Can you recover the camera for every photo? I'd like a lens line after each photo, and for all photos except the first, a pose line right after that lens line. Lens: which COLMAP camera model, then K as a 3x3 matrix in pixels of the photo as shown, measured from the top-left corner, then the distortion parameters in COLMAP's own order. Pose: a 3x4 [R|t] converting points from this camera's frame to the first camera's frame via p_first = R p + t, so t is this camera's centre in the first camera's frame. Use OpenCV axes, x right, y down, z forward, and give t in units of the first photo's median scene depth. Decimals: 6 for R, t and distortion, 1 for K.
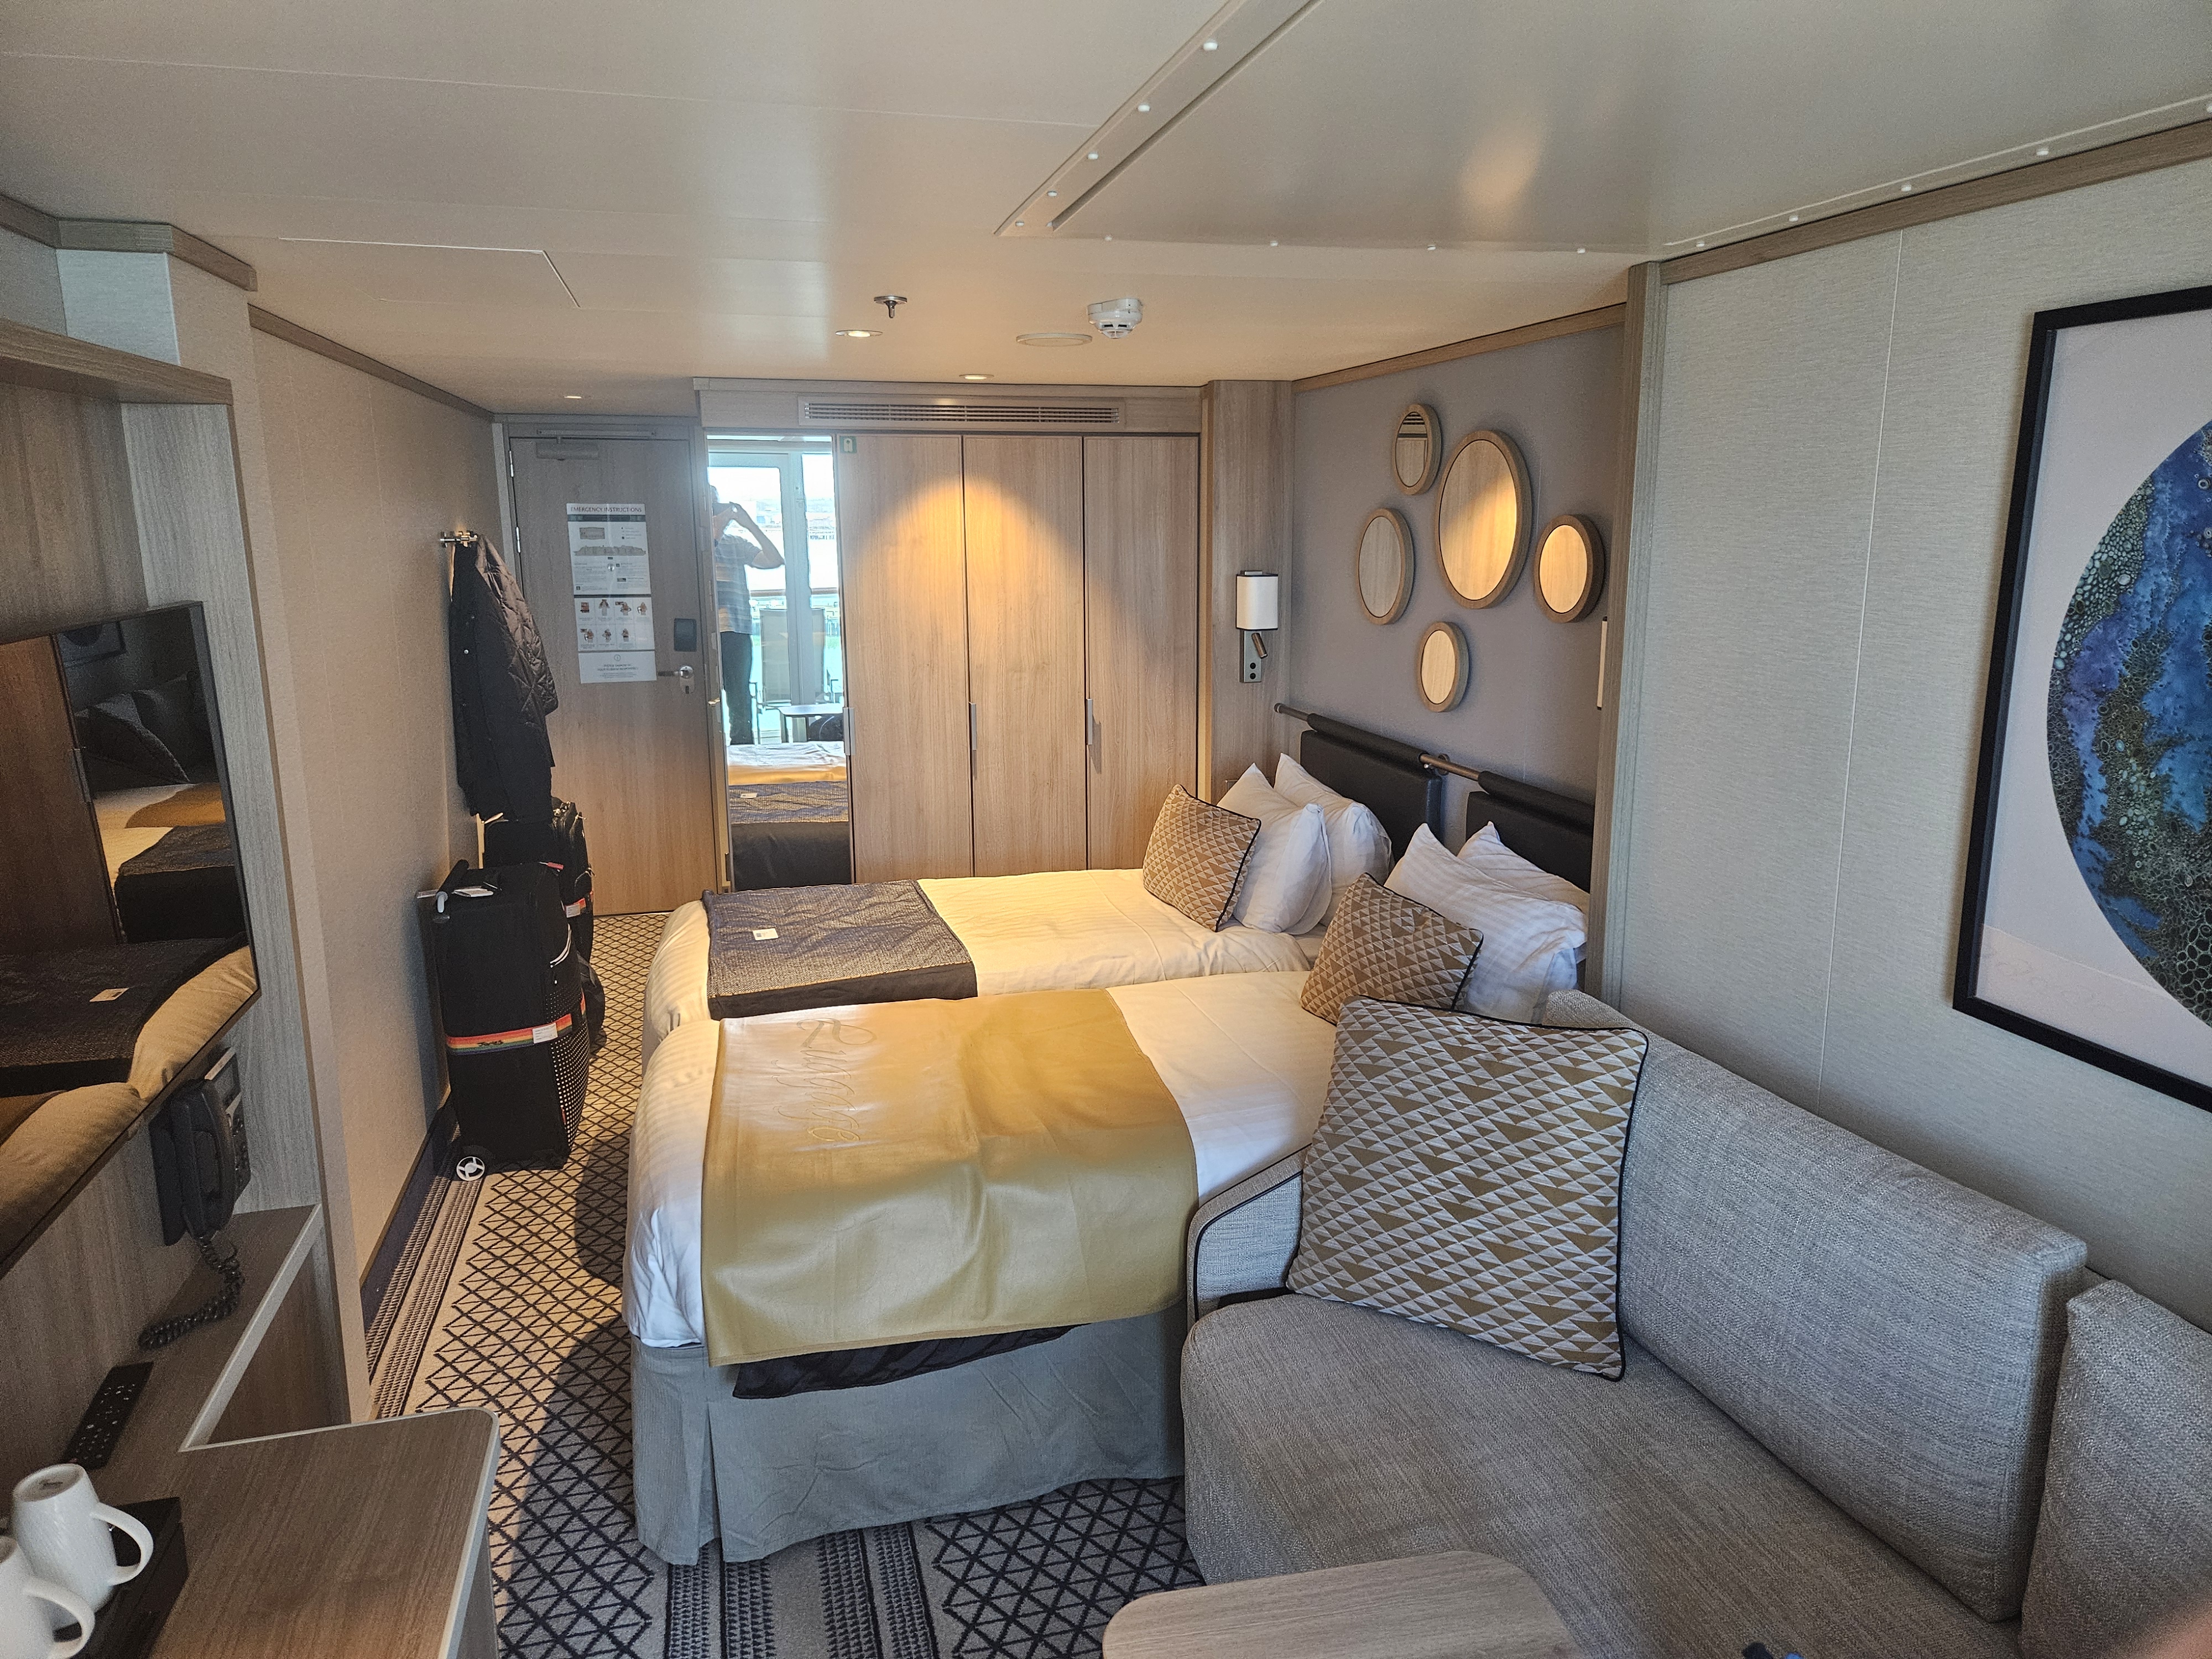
lens RADIAL K [[1477.5, 0, 1110.2], [0, 1477.5, 809.9], [0, 0, 1]] dist [0.075004, -0.055990]
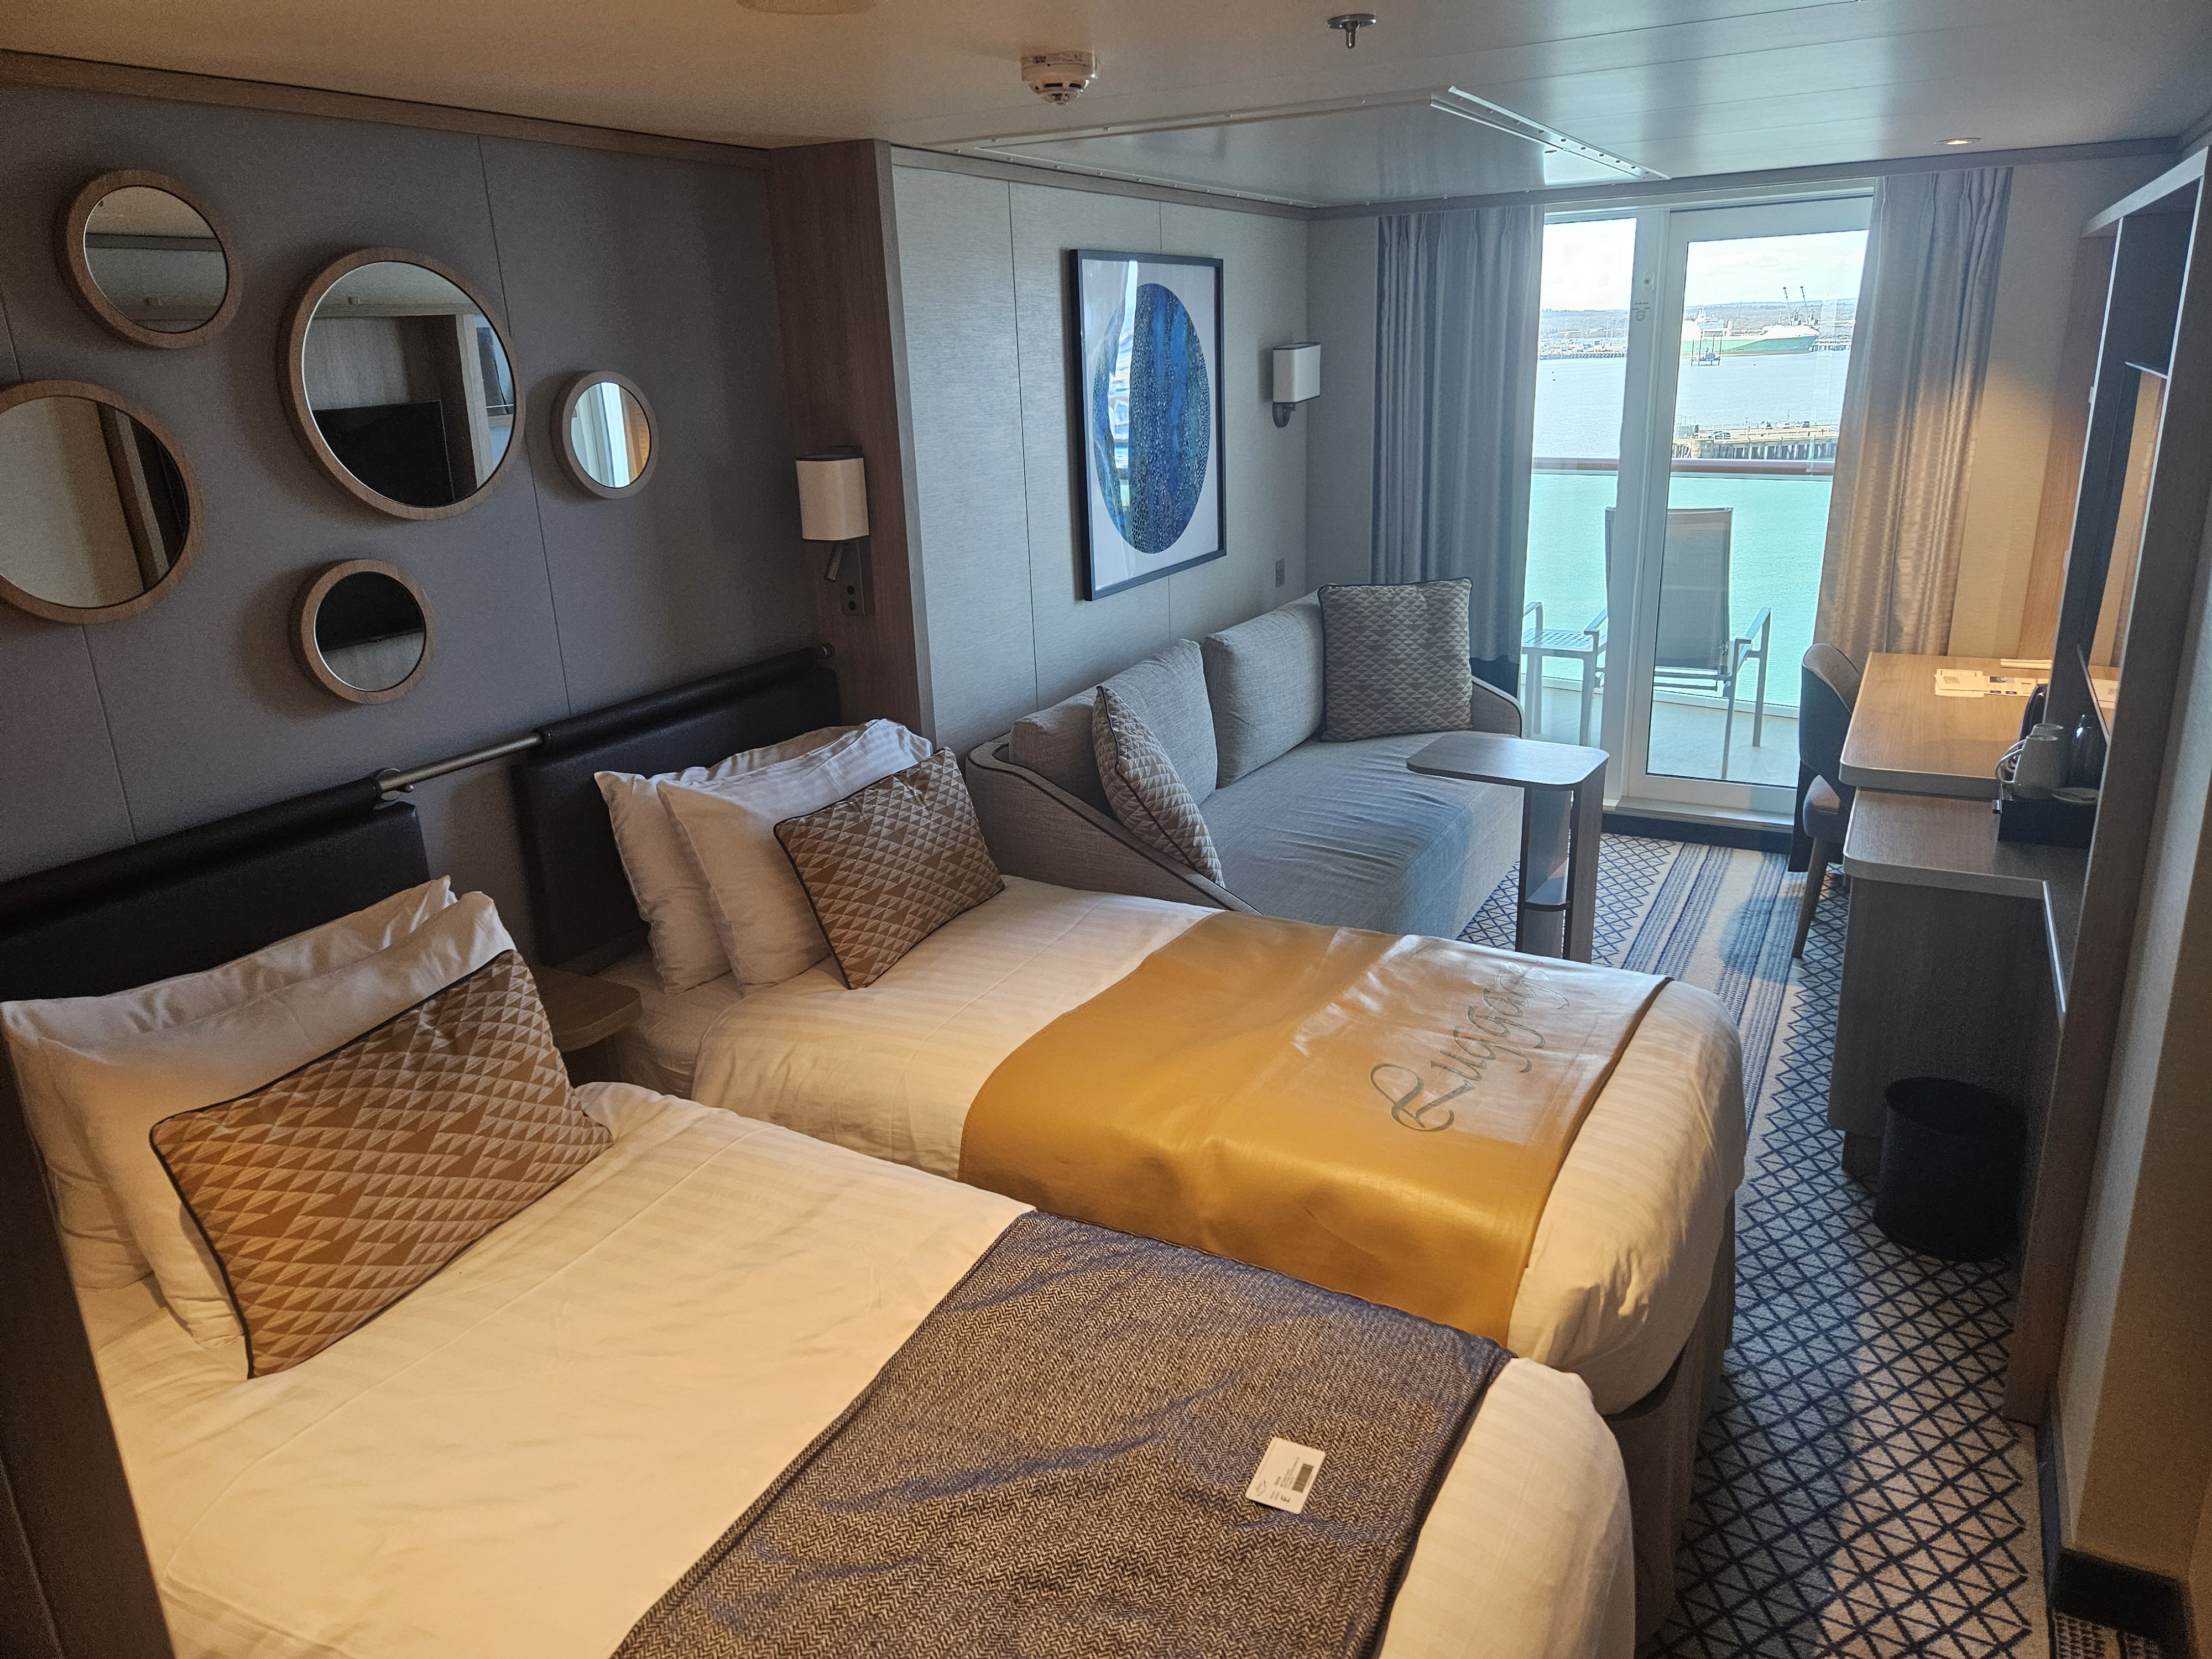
lens RADIAL K [[1477.5, 0, 1112.9], [0, 1477.5, 811.3], [0, 0, 1]] dist [0.075004, -0.055990]
pose [[-0.727765, -0.175165, 0.663080, -0.654597], [0.176915, 0.886164, 0.428270, -0.367356], [-0.662615, 0.428989, -0.613930, 1.819819]]
